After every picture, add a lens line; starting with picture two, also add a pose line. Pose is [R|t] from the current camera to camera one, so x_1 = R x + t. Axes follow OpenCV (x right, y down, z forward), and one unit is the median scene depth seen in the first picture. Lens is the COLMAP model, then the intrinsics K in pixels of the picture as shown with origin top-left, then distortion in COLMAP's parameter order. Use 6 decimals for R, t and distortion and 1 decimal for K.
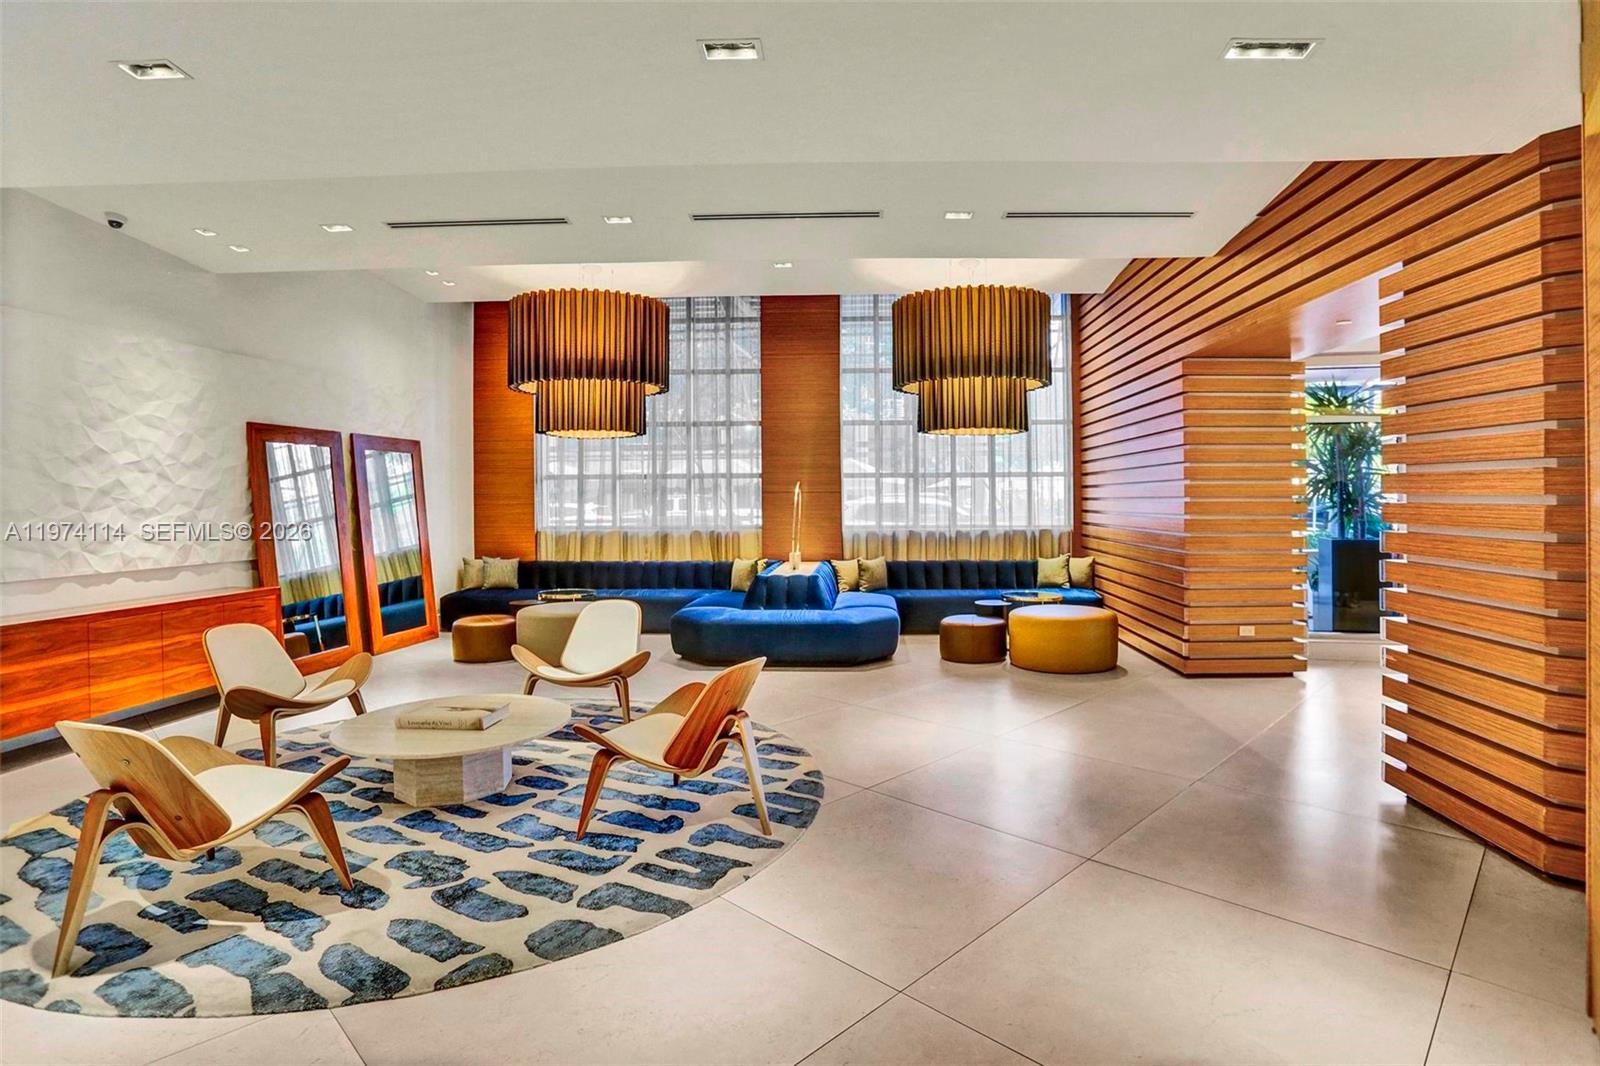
lens RADIAL K [[801.8, 0, 822.1], [0, 801.8, 491.5], [0, 0, 1]] dist [-0.052936, 0.017829]
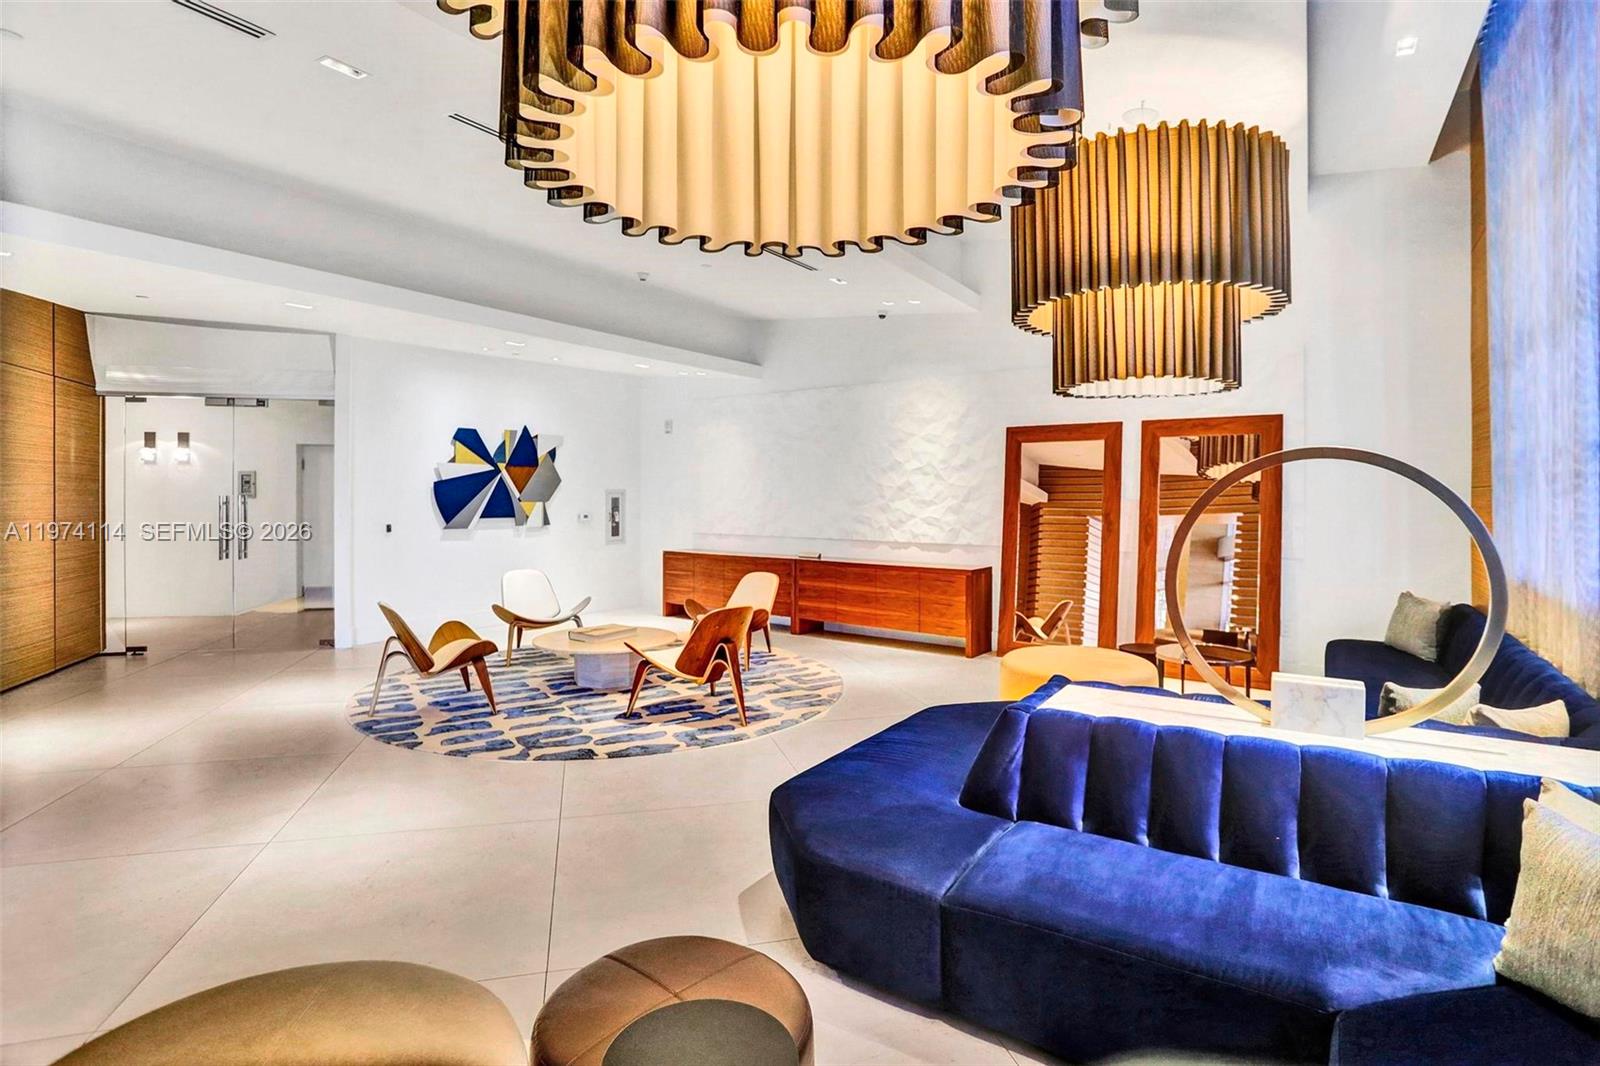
lens RADIAL K [[793.0, 0, 797.7], [0, 793.0, 507.1], [0, 0, 1]] dist [-0.035703, 0.000716]
pose [[-0.517701, 0.018745, -0.855356, 0.508692], [0.006840, 0.999819, 0.017771, 0.007367], [0.855534, 0.003350, -0.517735, 1.593776]]
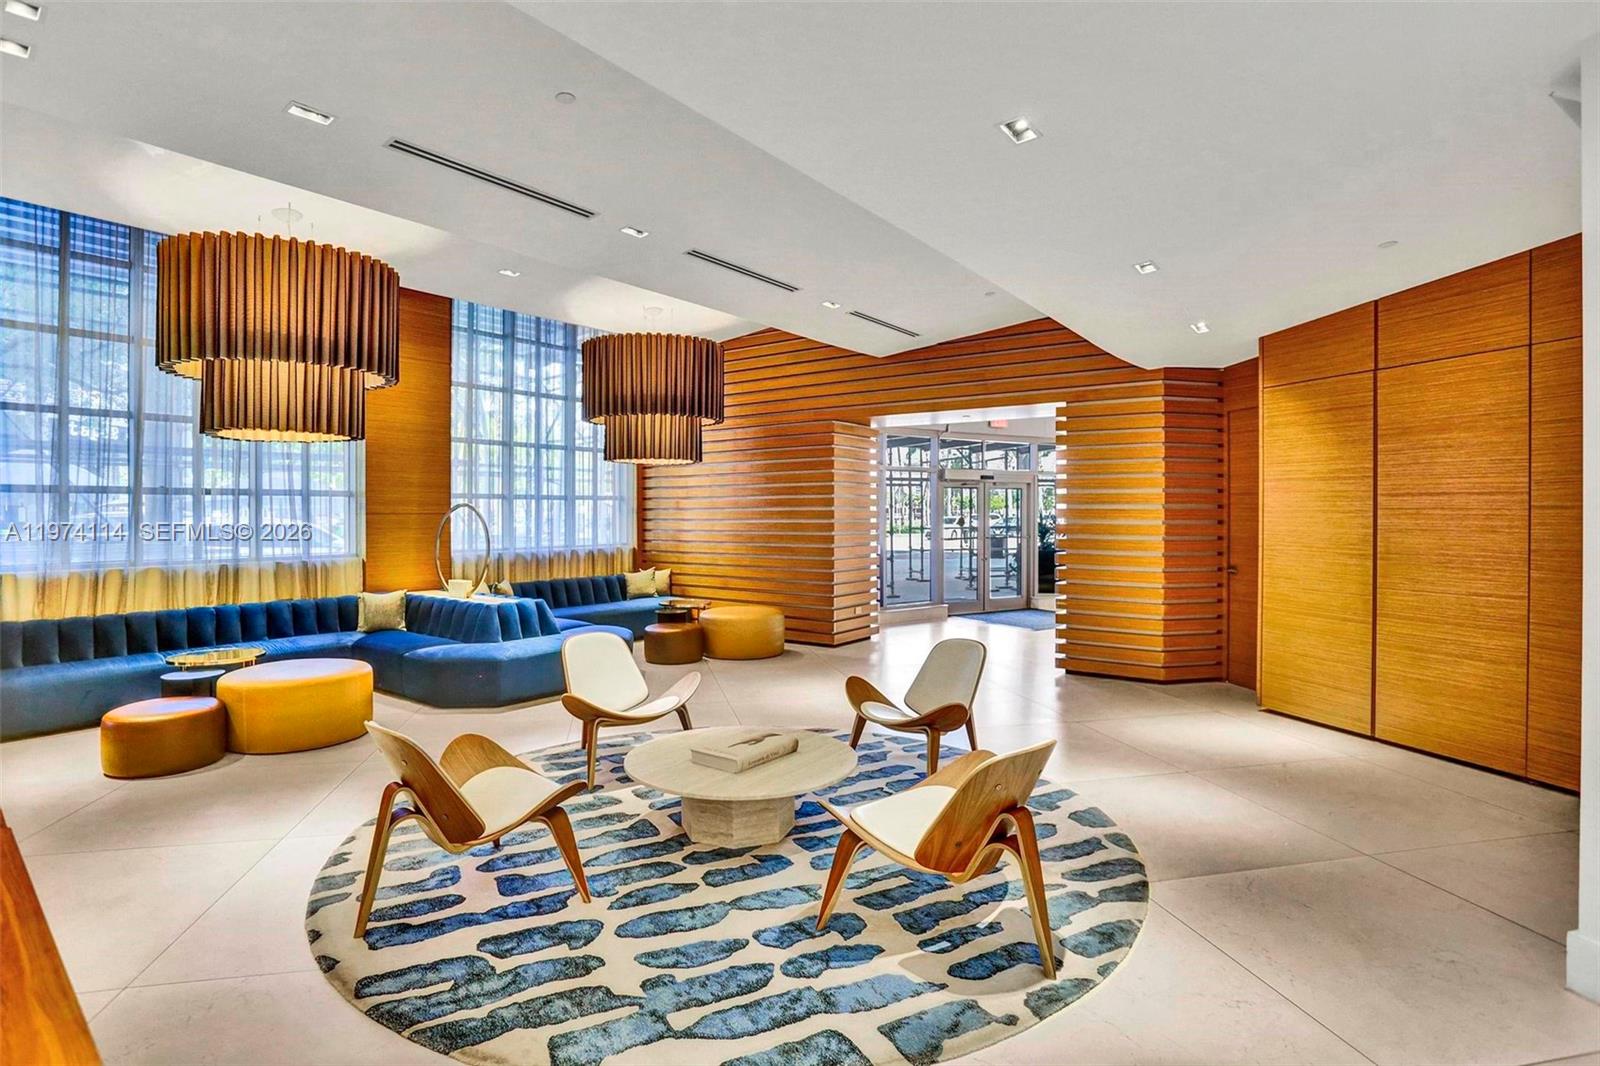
lens RADIAL K [[793.0, 0, 797.7], [0, 793.0, 507.1], [0, 0, 1]] dist [-0.035703, 0.000716]
pose [[0.574454, 0.009078, 0.818487, -0.898404], [-0.006386, 0.999958, -0.006608, -0.006207], [-0.818512, -0.001431, 0.574487, 0.286959]]
